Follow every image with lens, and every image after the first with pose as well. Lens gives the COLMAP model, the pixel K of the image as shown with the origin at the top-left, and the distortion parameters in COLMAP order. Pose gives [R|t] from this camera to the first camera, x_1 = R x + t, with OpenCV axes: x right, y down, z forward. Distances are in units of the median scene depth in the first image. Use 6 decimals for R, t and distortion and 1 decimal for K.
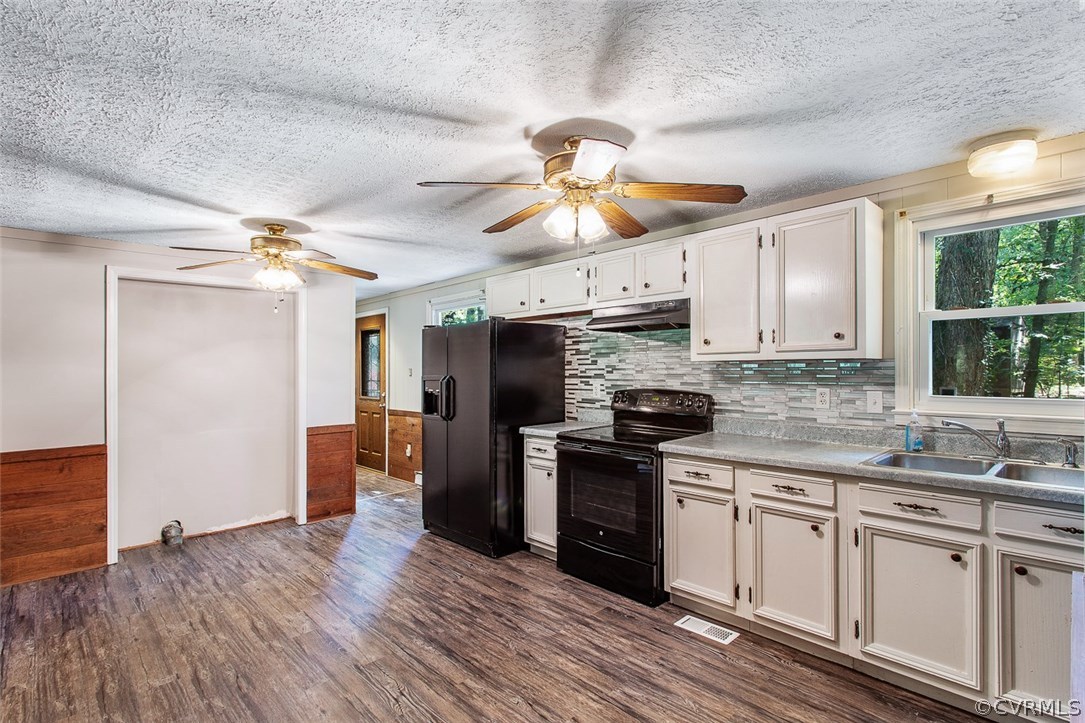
lens RADIAL K [[520.3, 0, 542.9], [0, 520.3, 364.5], [0, 0, 1]] dist [-0.004728, -0.000190]
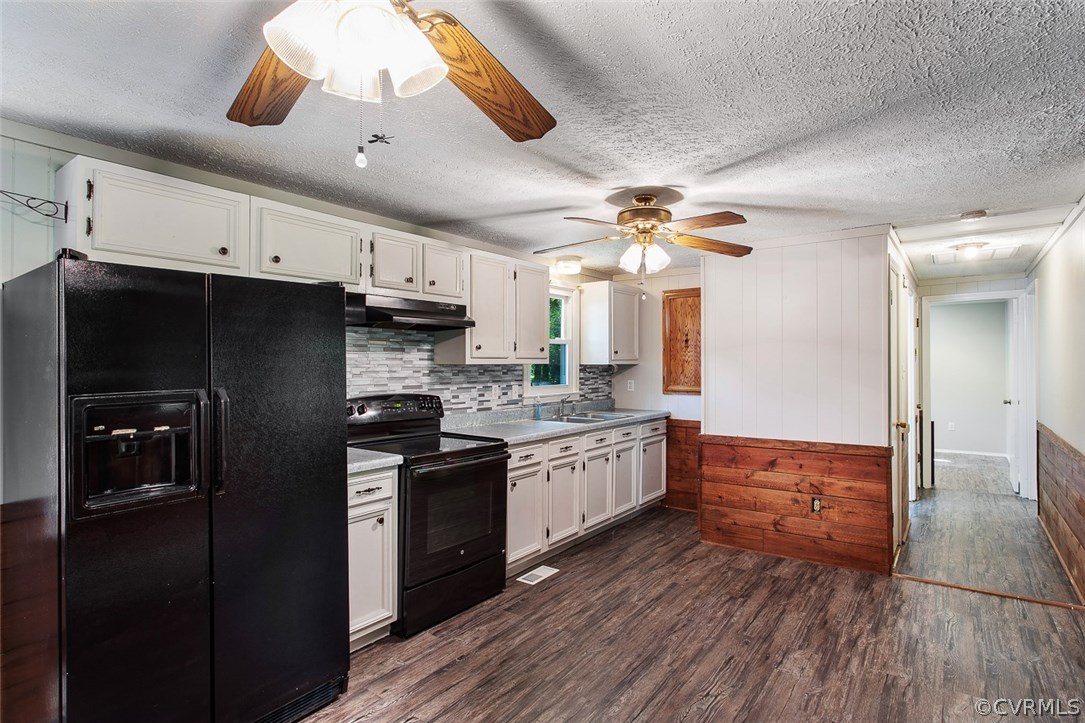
lens RADIAL K [[560.3, 0, 551.3], [0, 560.3, 365.2], [0, 0, 1]] dist [-0.006782, 0.002290]
pose [[-0.182095, 0.010095, 0.983229, -0.916411], [-0.001140, 0.999944, -0.010477, 0.008438], [-0.983280, -0.003028, -0.182074, 1.067988]]
